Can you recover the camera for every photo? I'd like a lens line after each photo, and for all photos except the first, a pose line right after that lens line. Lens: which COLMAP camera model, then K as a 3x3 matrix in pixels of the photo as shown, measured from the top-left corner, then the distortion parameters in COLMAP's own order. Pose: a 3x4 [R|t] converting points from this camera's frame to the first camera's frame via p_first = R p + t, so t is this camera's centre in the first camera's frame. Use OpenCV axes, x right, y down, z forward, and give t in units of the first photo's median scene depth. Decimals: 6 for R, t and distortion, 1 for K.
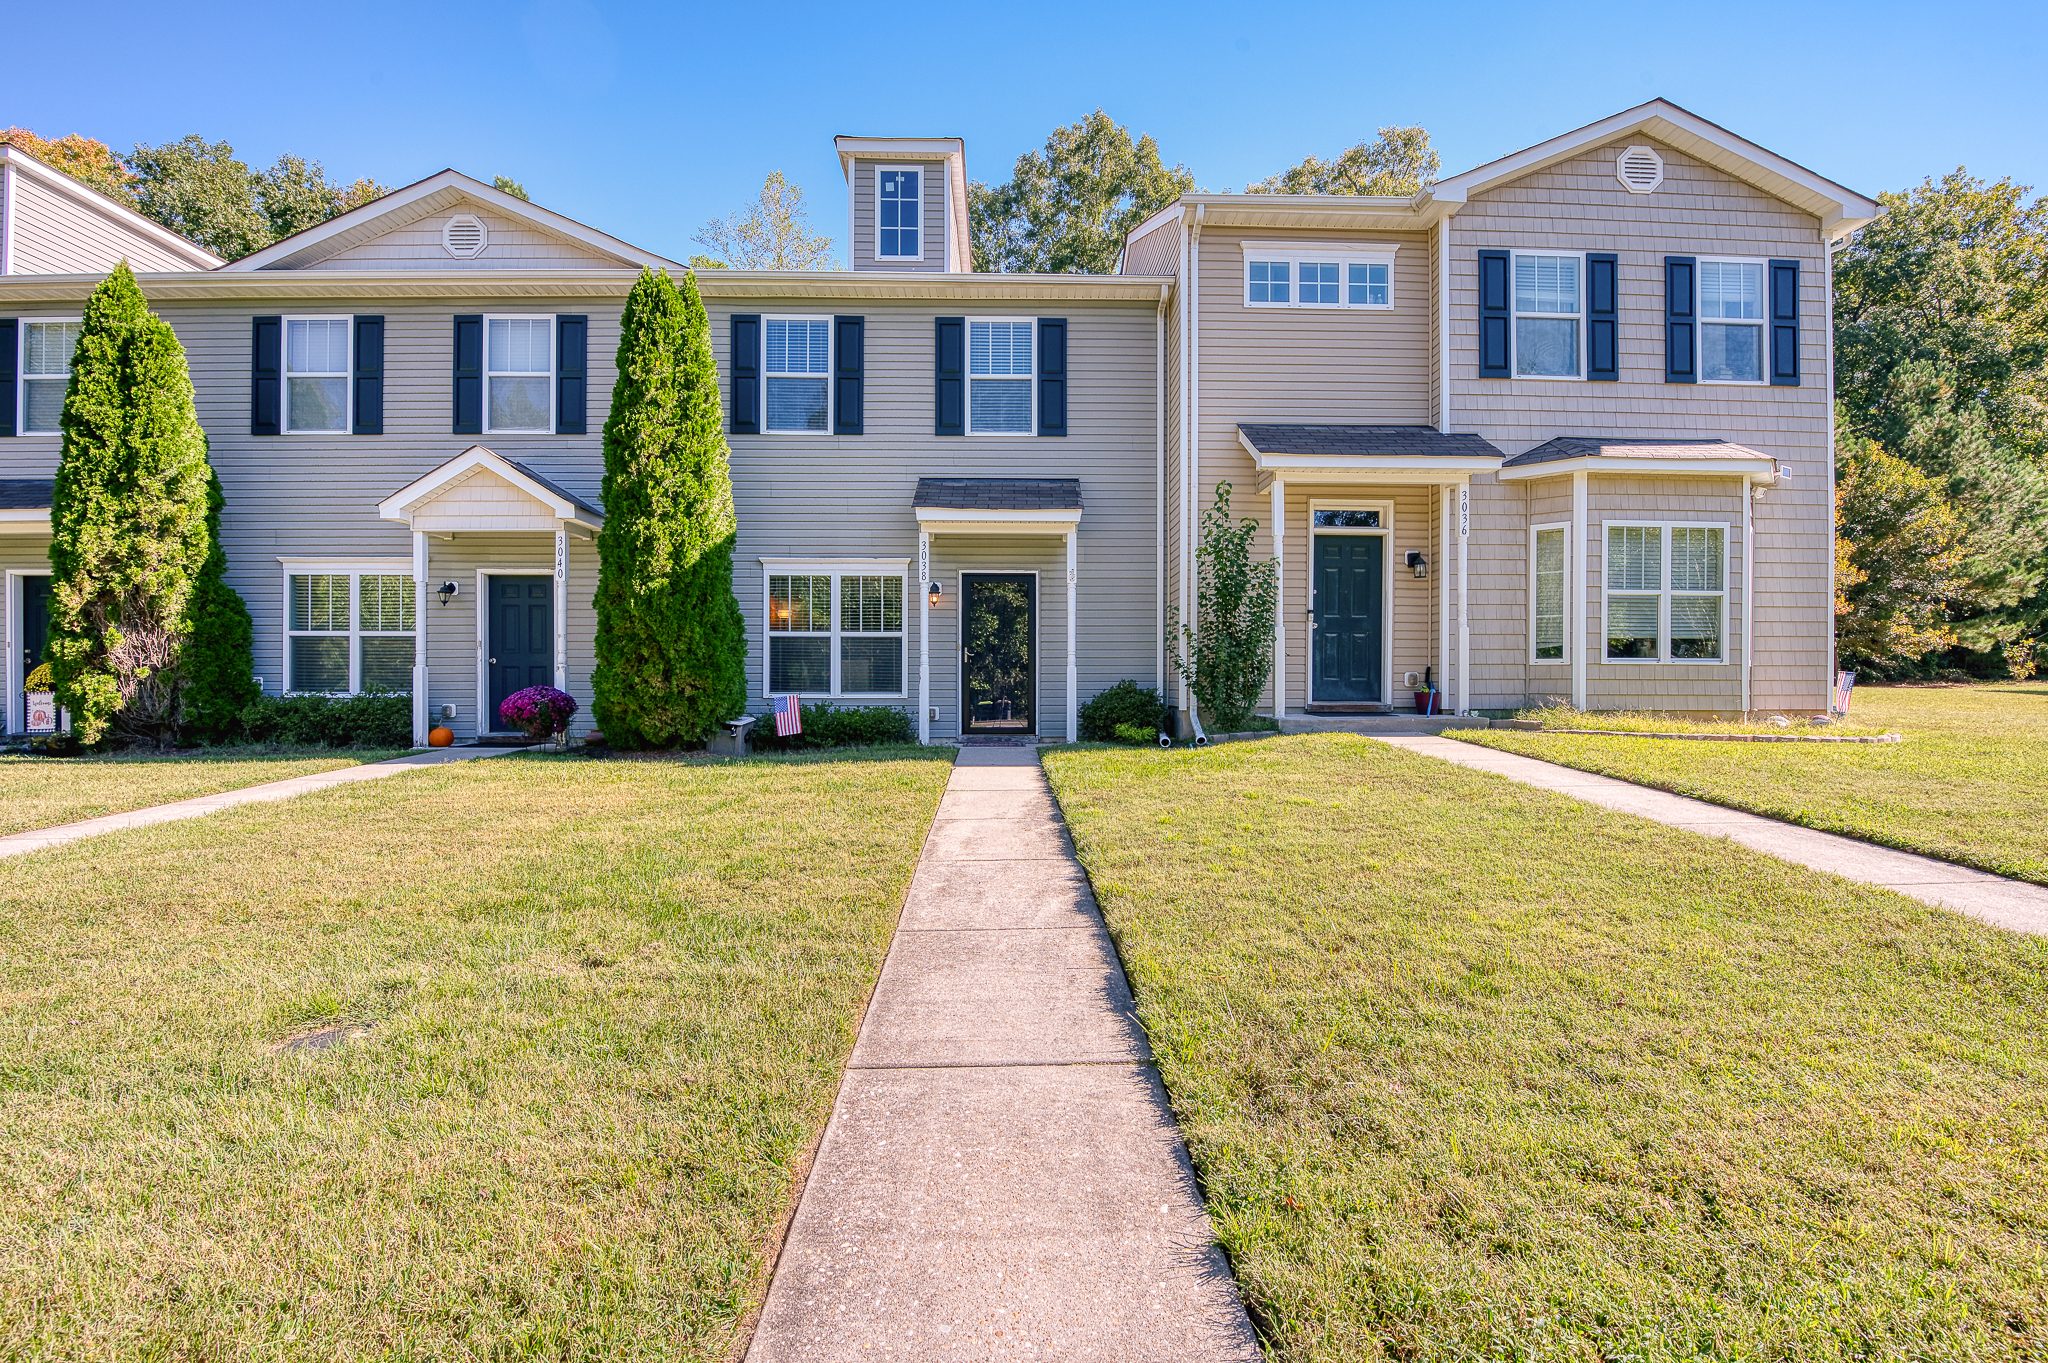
lens RADIAL K [[867.2, 0, 1037.3], [0, 867.2, 695.1], [0, 0, 1]] dist [-0.017562, -0.003948]
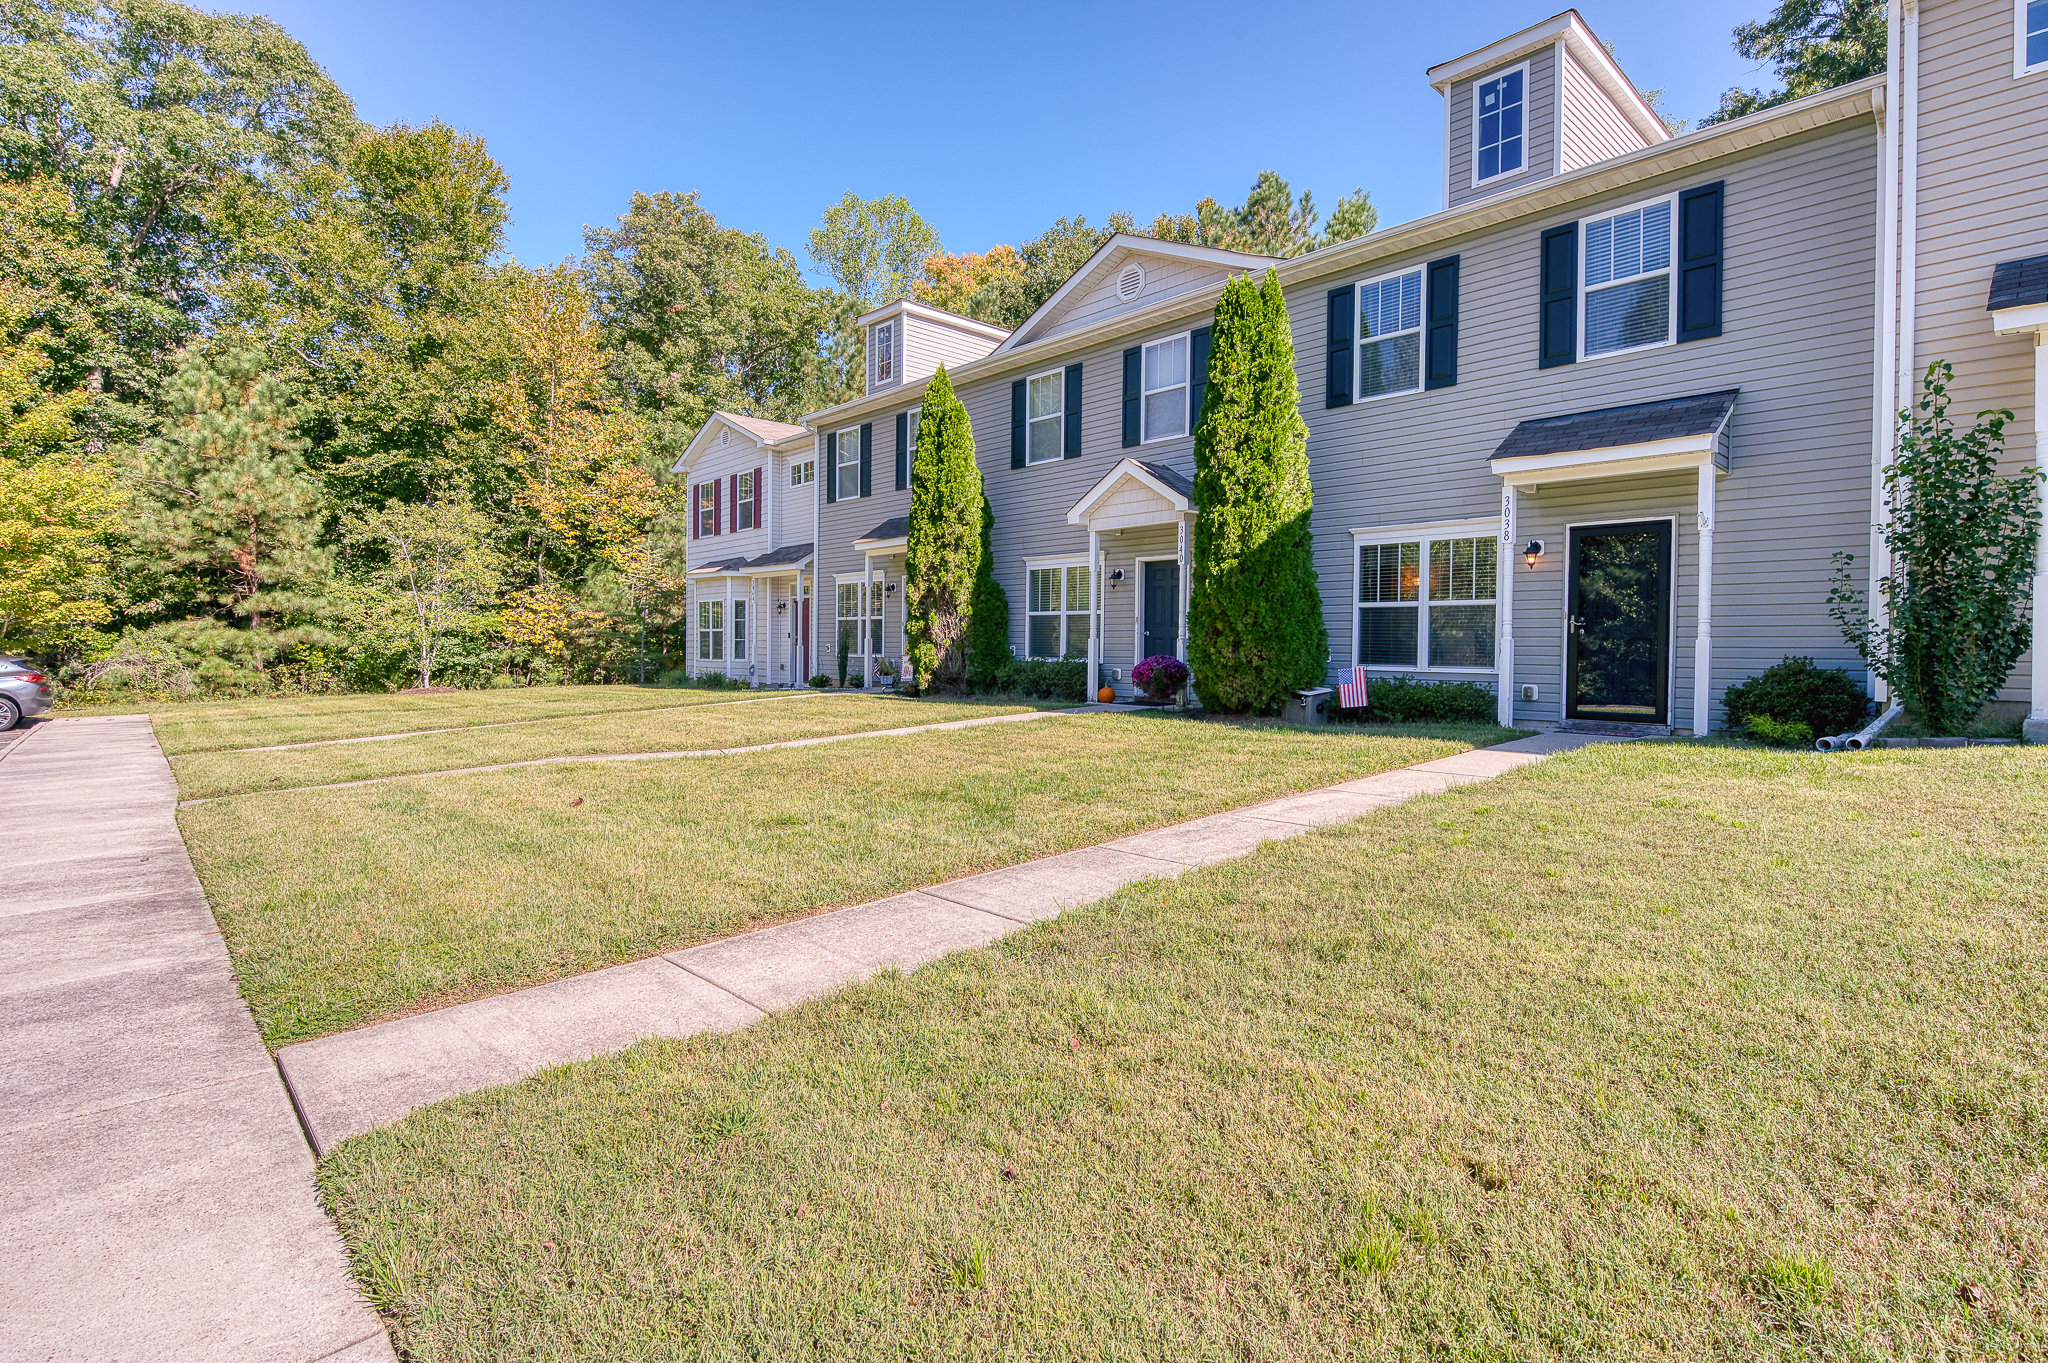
lens RADIAL K [[984.5, 0, 1032.8], [0, 984.5, 677.7], [0, 0, 1]] dist [-0.014768, 0.000031]
pose [[0.660736, 0.028697, -0.750070, 0.300649], [-0.020743, 0.999585, 0.019970, -0.002648], [0.750332, 0.002364, 0.661057, -0.022749]]
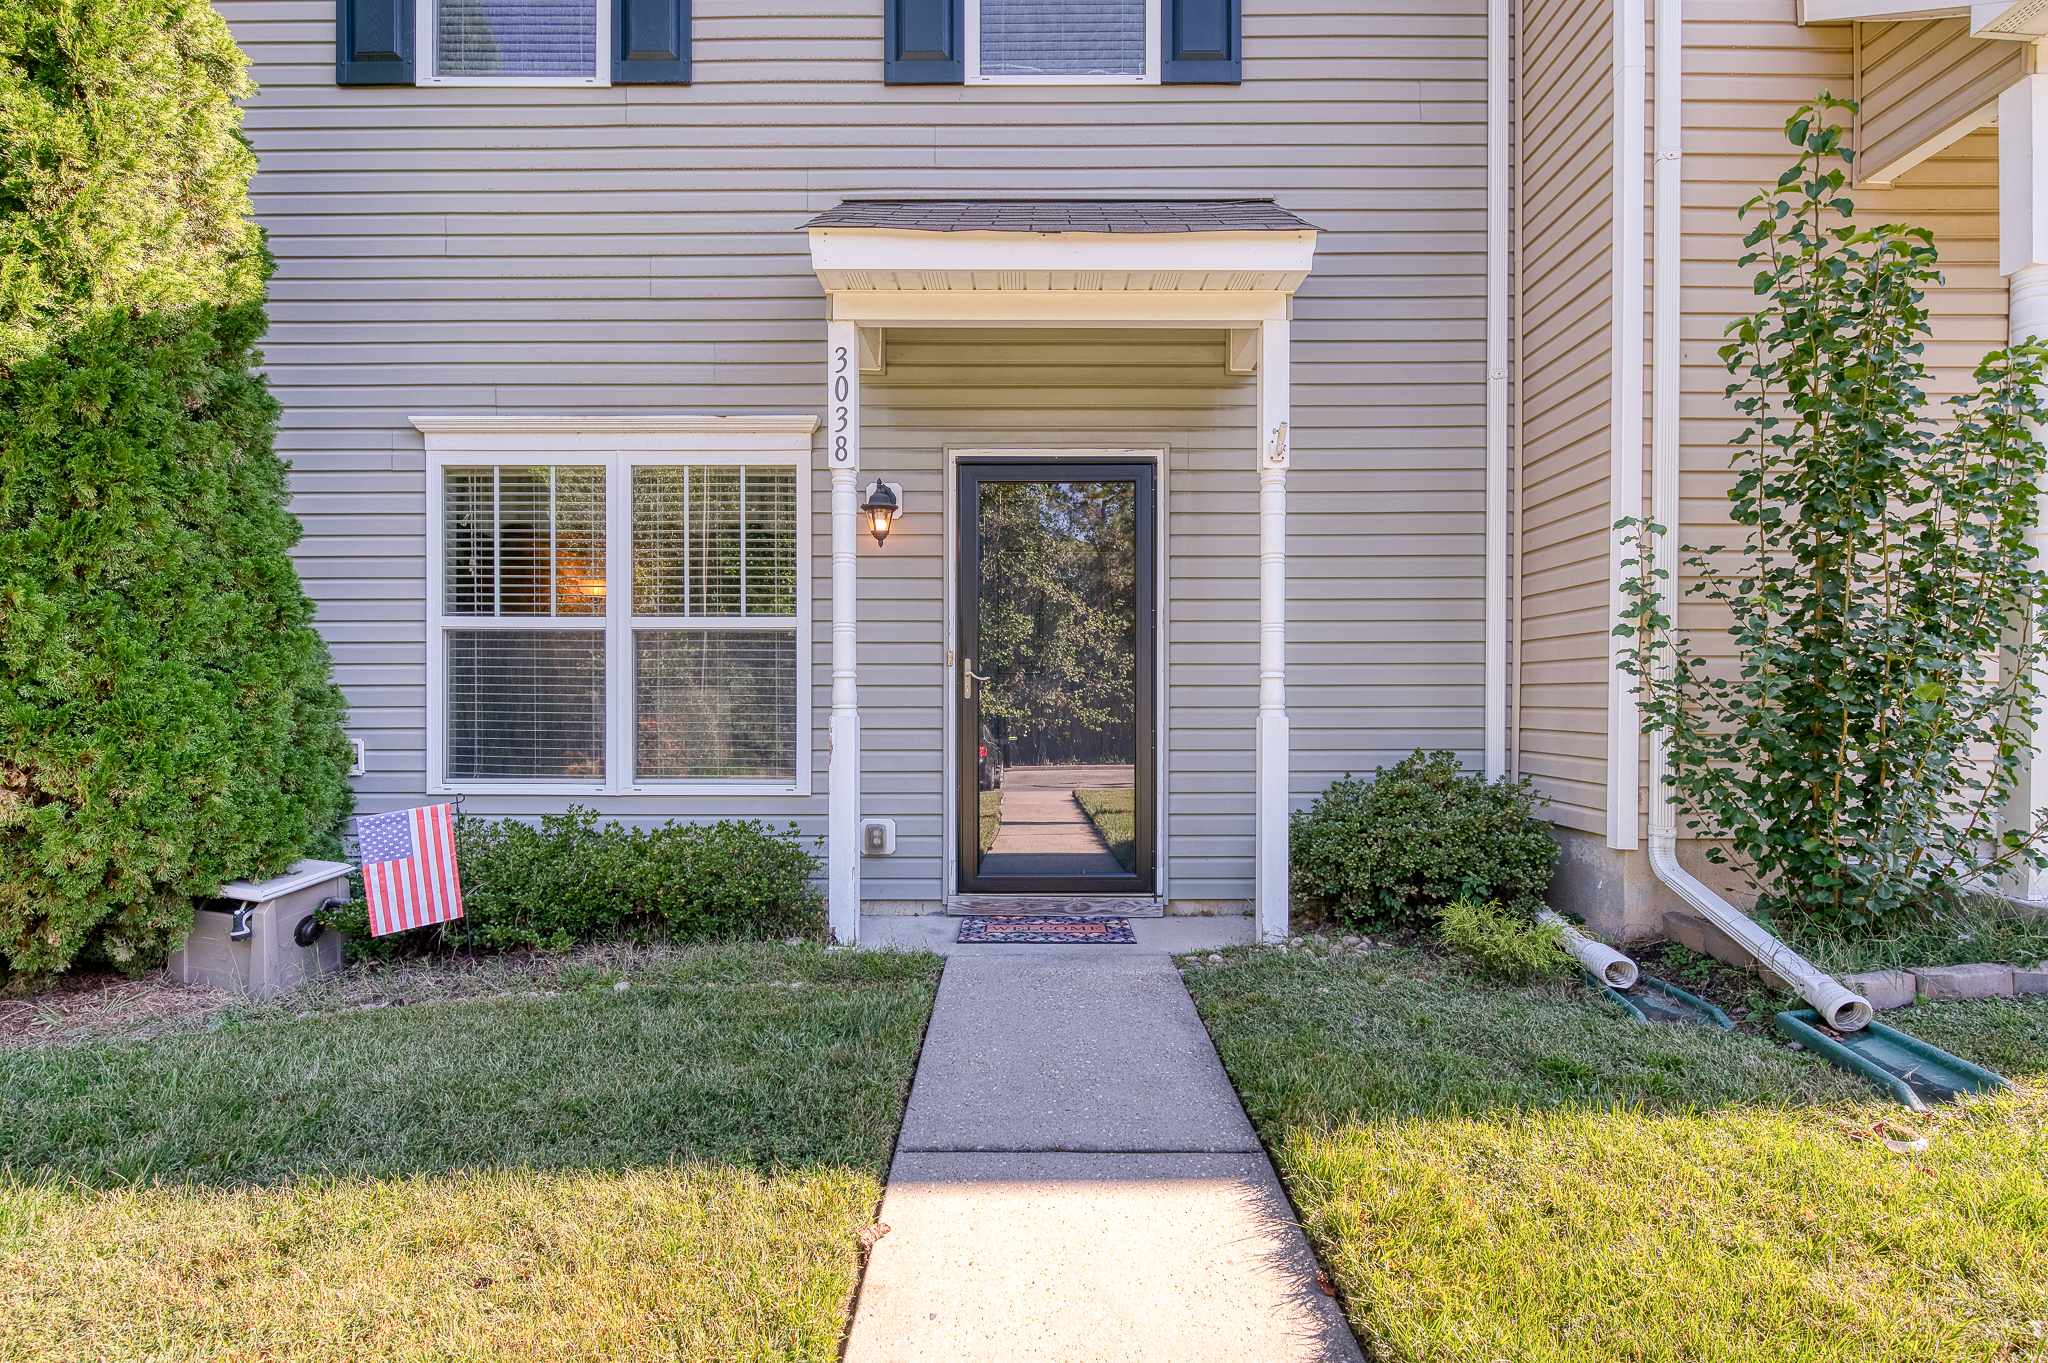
lens RADIAL K [[996.7, 0, 1029.6], [0, 996.7, 704.7], [0, 0, 1]] dist [-0.001434, -0.000744]
pose [[0.999040, -0.000125, -0.043801, -0.038916], [-0.000330, 0.999946, -0.010383, -0.032172], [0.043800, 0.010387, 0.998986, 0.604301]]
